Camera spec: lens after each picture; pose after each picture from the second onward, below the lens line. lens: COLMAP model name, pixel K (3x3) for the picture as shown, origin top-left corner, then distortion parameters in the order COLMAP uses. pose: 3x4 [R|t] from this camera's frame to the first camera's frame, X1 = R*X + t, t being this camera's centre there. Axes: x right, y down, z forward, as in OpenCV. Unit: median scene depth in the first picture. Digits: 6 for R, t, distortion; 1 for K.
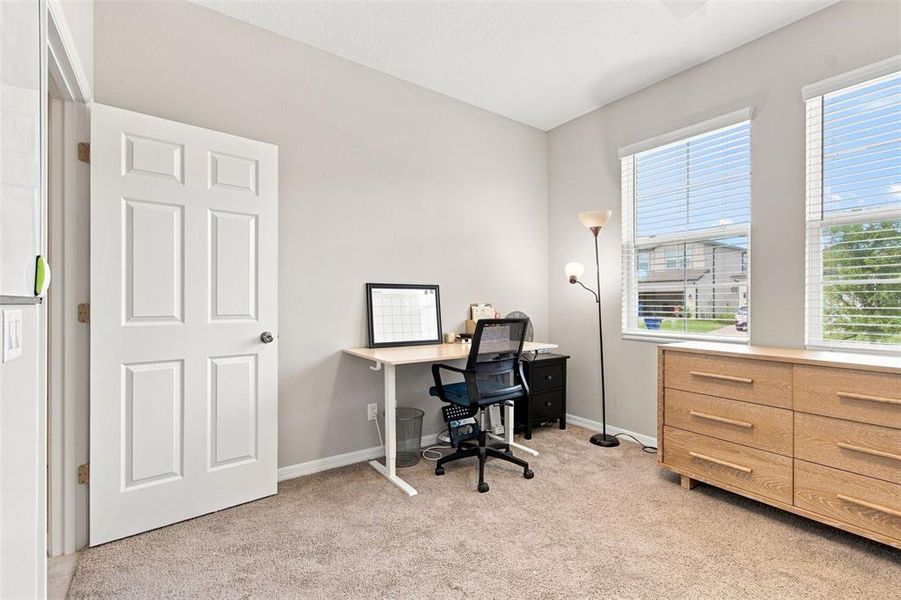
lens RADIAL K [[407.3, 0, 447.8], [0, 407.3, 296.6], [0, 0, 1]] dist [0.000016, 0.000508]
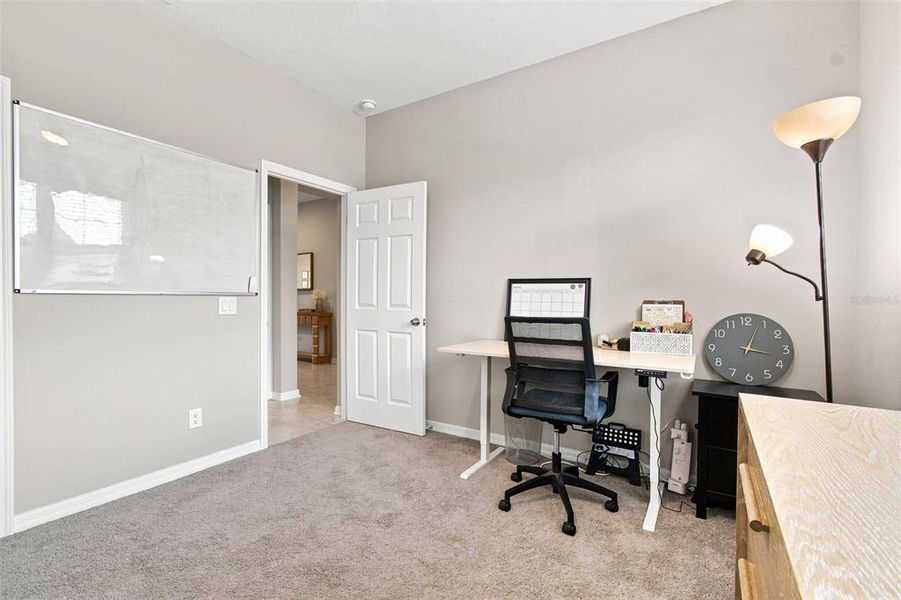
lens RADIAL K [[407.3, 0, 447.8], [0, 407.3, 296.6], [0, 0, 1]] dist [0.000016, 0.000508]
pose [[0.376775, 0.002897, -0.926300, 0.738647], [0.002104, 0.999990, 0.003984, 0.007934], [0.926302, -0.003450, 0.376765, 0.471868]]
